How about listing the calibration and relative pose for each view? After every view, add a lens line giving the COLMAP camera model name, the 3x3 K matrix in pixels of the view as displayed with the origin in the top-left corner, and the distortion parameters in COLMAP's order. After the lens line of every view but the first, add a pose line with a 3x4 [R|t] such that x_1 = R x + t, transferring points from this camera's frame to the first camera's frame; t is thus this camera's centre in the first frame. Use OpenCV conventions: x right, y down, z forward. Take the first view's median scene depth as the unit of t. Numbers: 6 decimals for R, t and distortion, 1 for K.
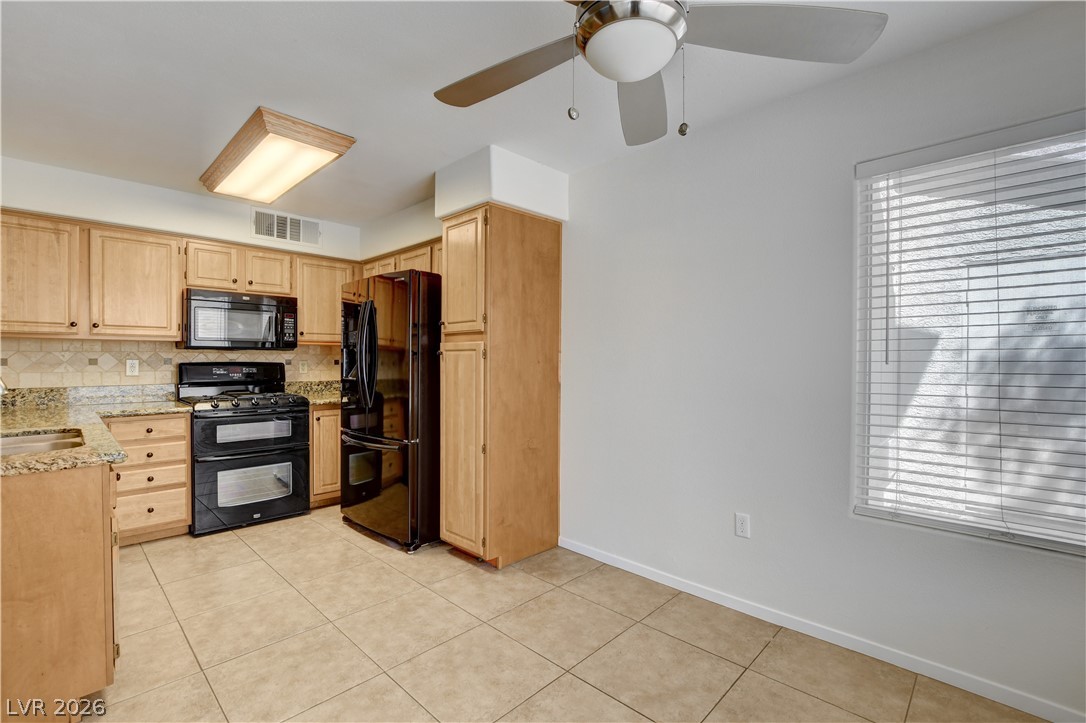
lens RADIAL K [[481.6, 0, 537.0], [0, 481.6, 365.2], [0, 0, 1]] dist [-0.021032, 0.000964]
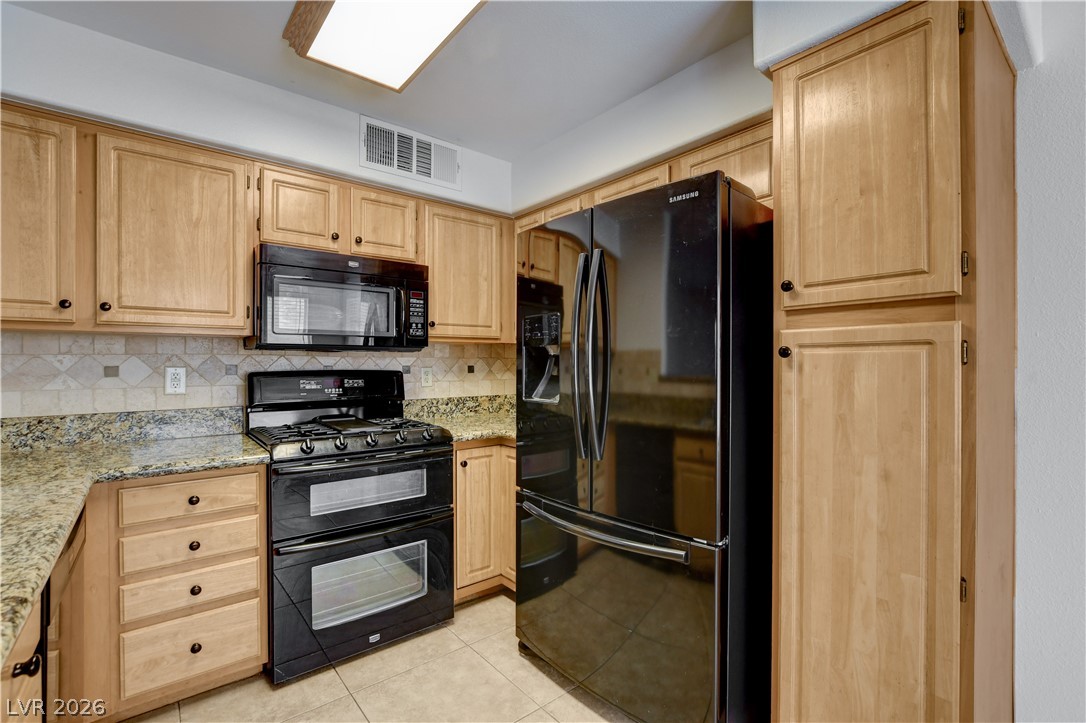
lens RADIAL K [[482.5, 0, 541.5], [0, 482.5, 363.8], [0, 0, 1]] dist [-0.025468, 0.006719]
pose [[0.994325, -0.004627, -0.106289, -0.354561], [0.003579, 0.999943, -0.010044, -0.009219], [0.106329, 0.009607, 0.994285, 0.487357]]
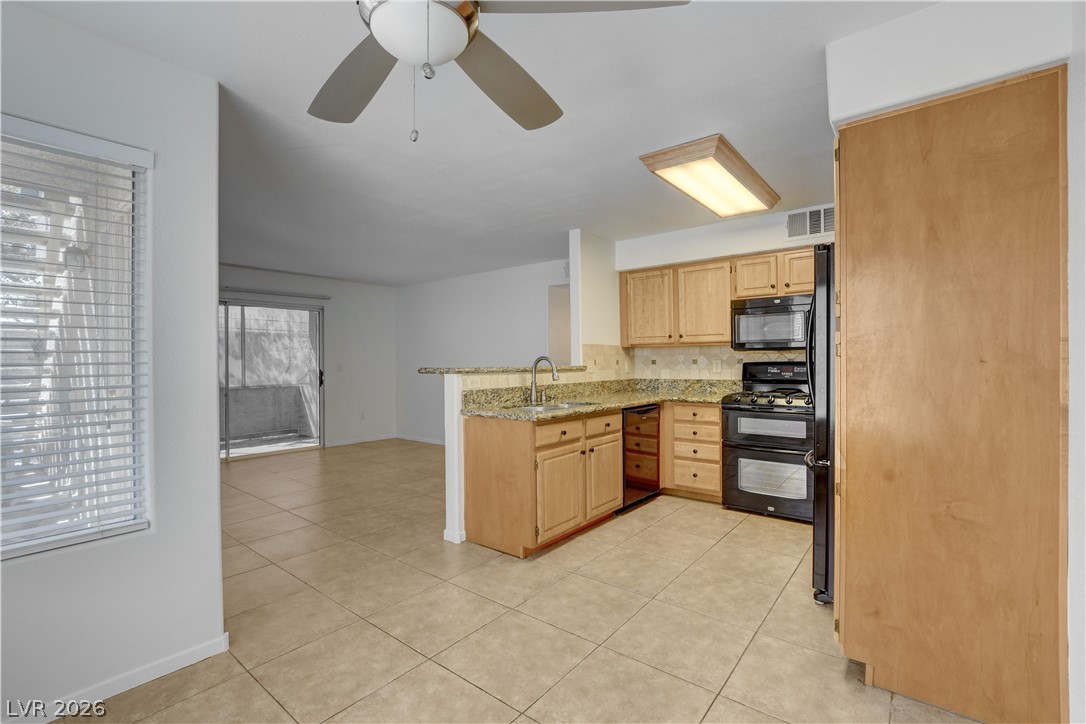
lens RADIAL K [[479.5, 0, 548.4], [0, 479.5, 361.2], [0, 0, 1]] dist [-0.019579, -0.000110]
pose [[0.107854, -0.003053, -0.994162, 0.437569], [-0.001844, 0.999993, -0.003271, -0.003843], [0.994165, 0.002186, 0.107848, 0.439112]]
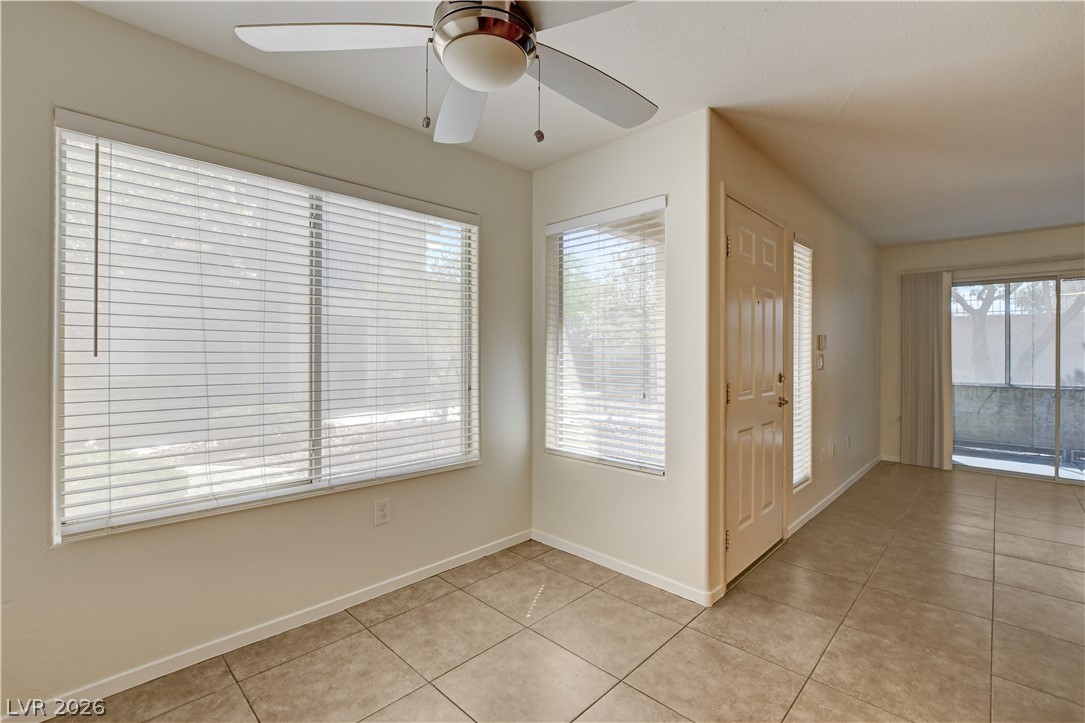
lens RADIAL K [[479.6, 0, 540.6], [0, 479.6, 352.8], [0, 0, 1]] dist [-0.021690, 0.000824]
pose [[-0.999955, -0.008113, -0.005010, 0.028391], [-0.008166, 0.999911, 0.010538, -0.009450], [0.004924, 0.010578, -0.999932, 0.790633]]
